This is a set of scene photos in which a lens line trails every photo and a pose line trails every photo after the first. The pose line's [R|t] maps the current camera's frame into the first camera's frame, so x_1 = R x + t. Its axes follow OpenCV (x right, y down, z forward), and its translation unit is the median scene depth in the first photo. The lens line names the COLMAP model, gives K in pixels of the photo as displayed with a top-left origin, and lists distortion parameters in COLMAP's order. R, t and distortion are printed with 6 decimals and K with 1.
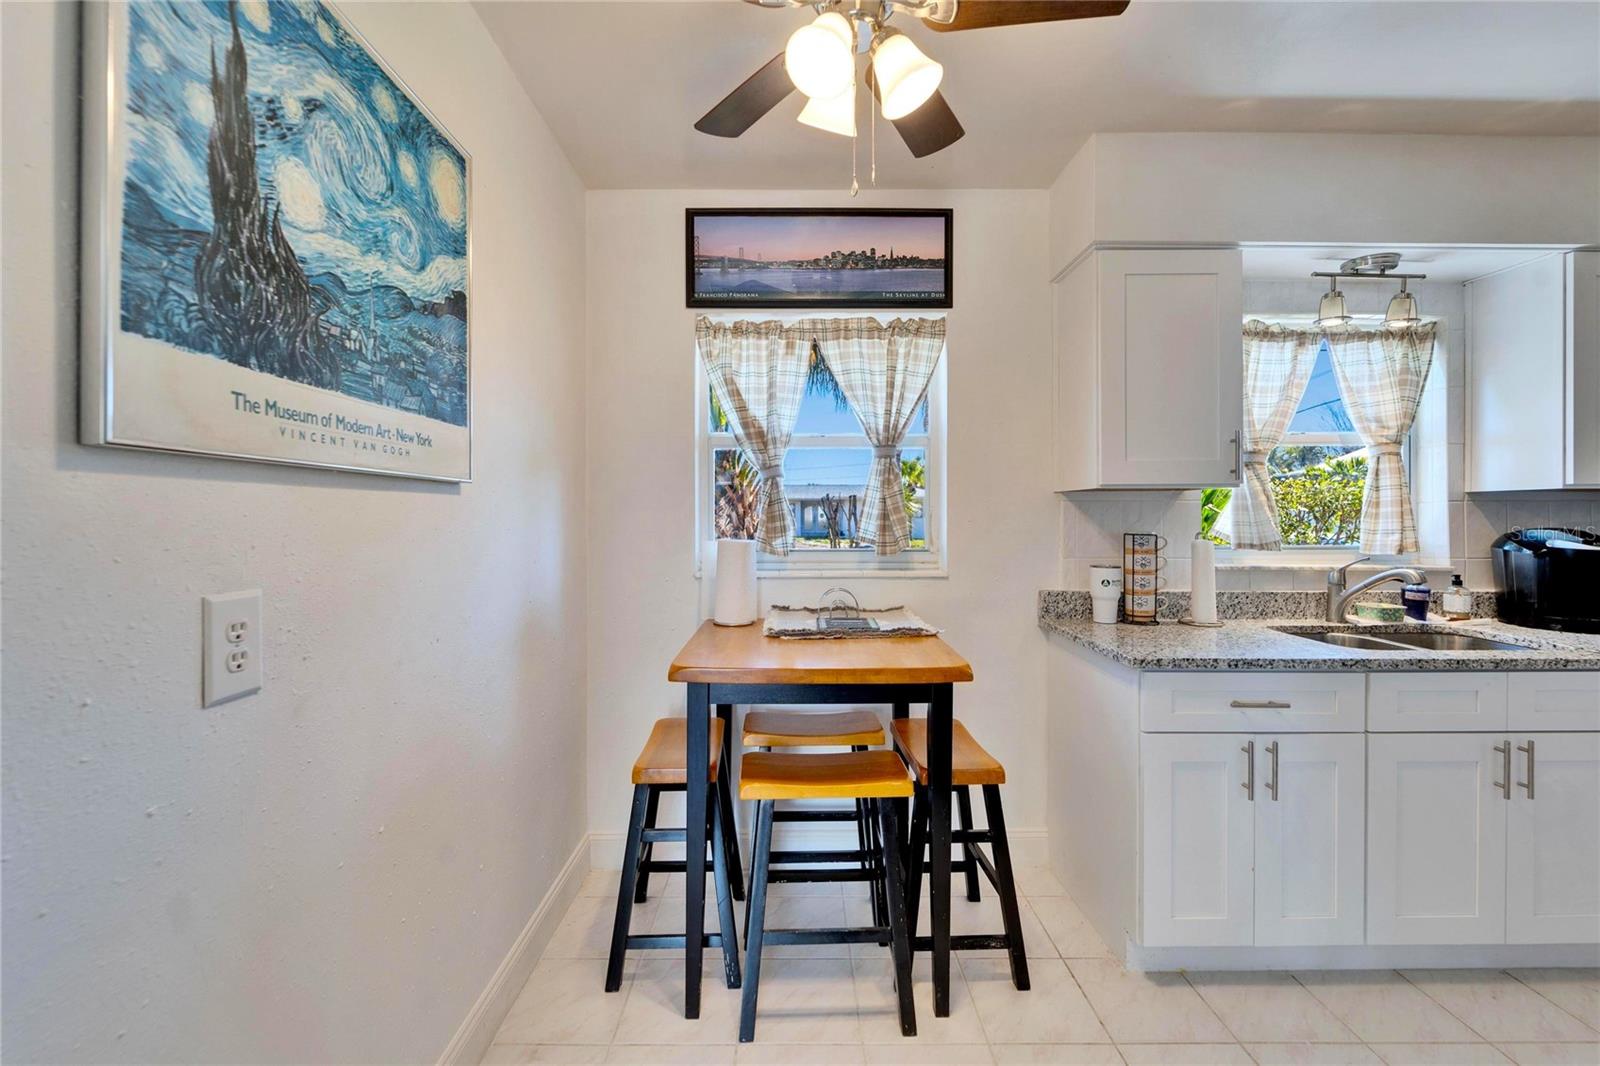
lens RADIAL K [[658.6, 0, 790.9], [0, 658.6, 517.0], [0, 0, 1]] dist [0.010194, -0.003573]
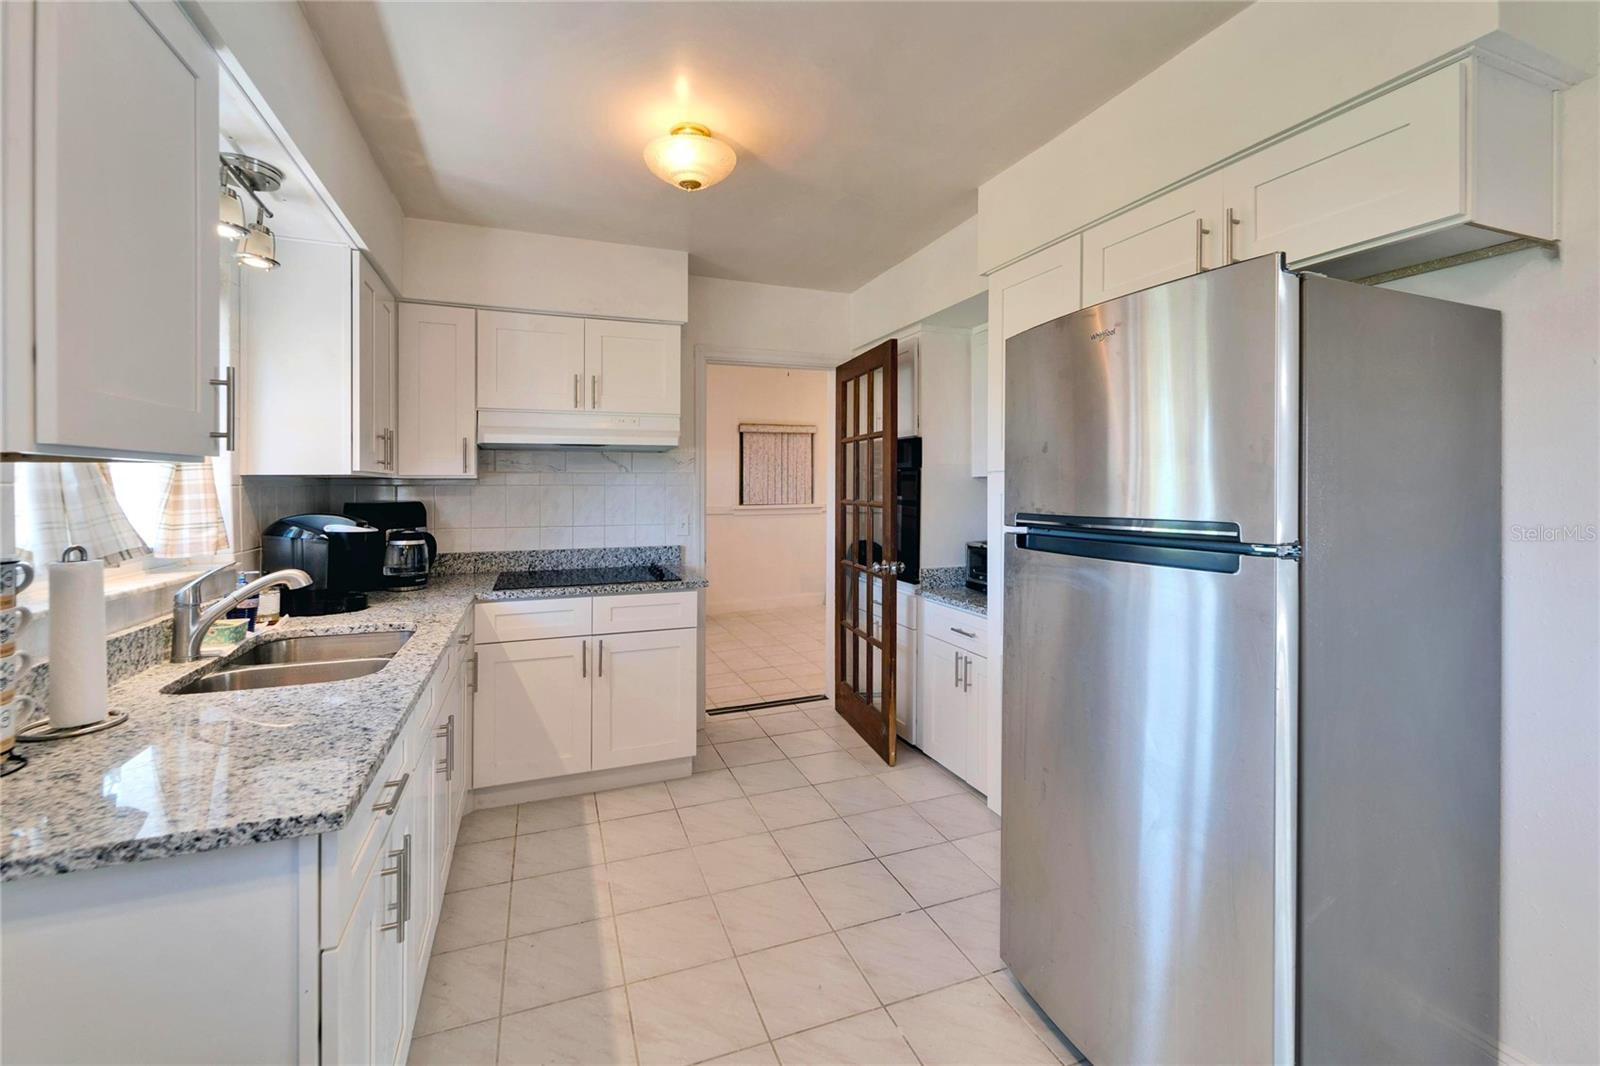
lens RADIAL K [[658.6, 0, 786.9], [0, 658.6, 481.5], [0, 0, 1]] dist [0.010194, -0.003573]
pose [[-0.348266, 0.008675, 0.937356, -0.042344], [0.008475, 0.999945, -0.006105, -0.018327], [-0.937357, 0.005818, -0.348321, 0.665055]]
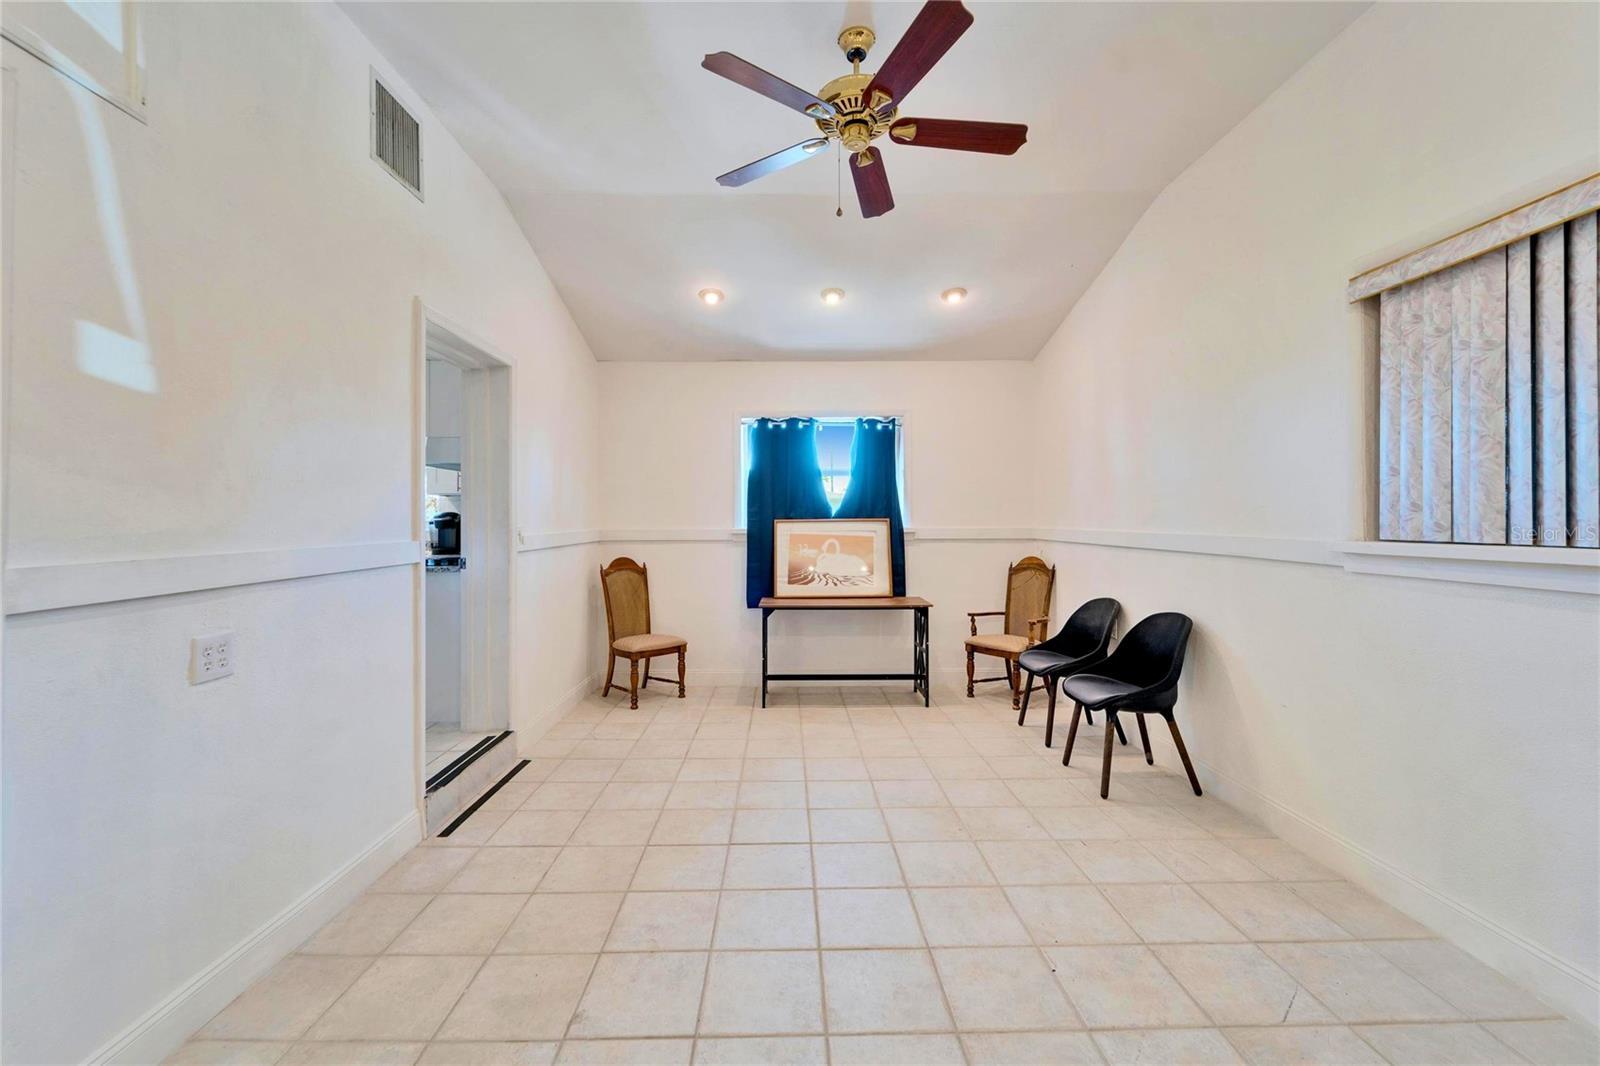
lens RADIAL K [[658.6, 0, 792.8], [0, 658.6, 517.8], [0, 0, 1]] dist [0.010194, -0.003573]
pose [[0.999932, 0.004100, 0.010924, 2.699725], [-0.004057, 0.999984, -0.003983, 0.065768], [-0.010940, 0.003939, 0.999932, -1.654106]]
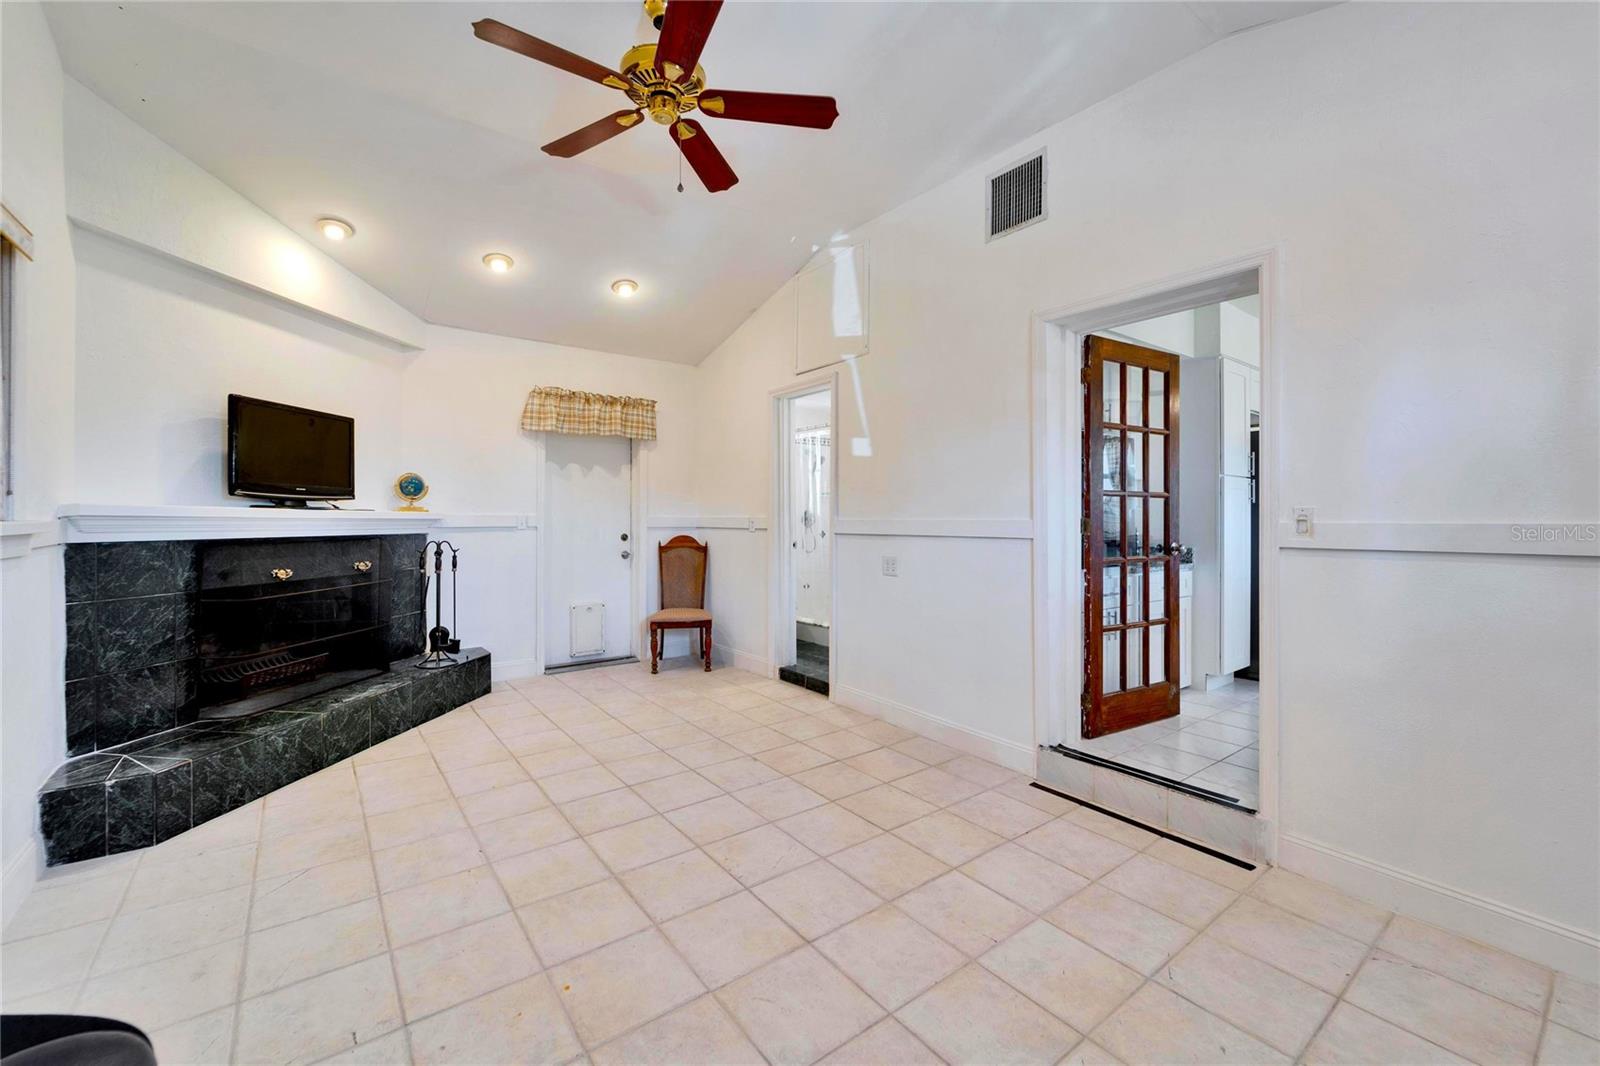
lens RADIAL K [[658.6, 0, 788.5], [0, 658.6, 517.8], [0, 0, 1]] dist [0.010194, -0.003573]
pose [[-0.805339, 0.008353, -0.592756, 3.380117], [0.005383, 0.999963, 0.006778, 0.093763], [0.592791, 0.002267, -0.805353, 0.729413]]
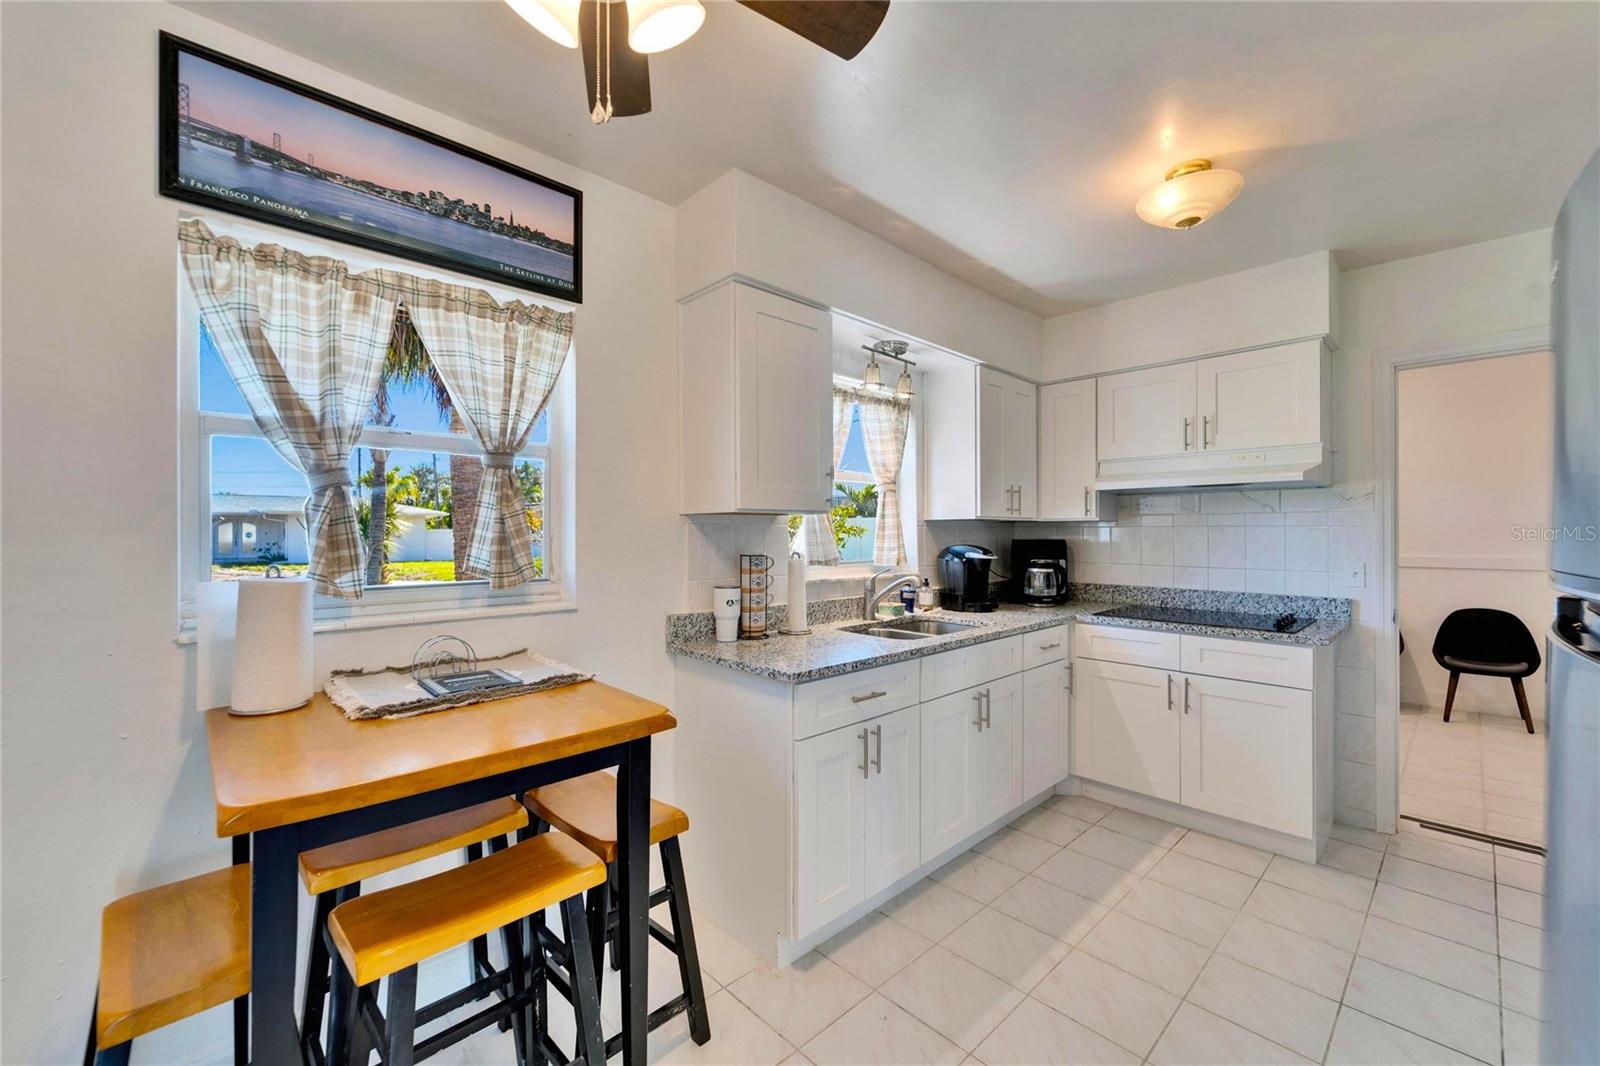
lens RADIAL K [[658.6, 0, 804.8], [0, 658.6, 528.8], [0, 0, 1]] dist [0.010194, -0.003573]
pose [[0.719529, 0.003655, 0.694453, -0.158836], [0.002597, 0.999965, -0.007953, -0.008497], [-0.694458, 0.007526, 0.719494, 0.167551]]
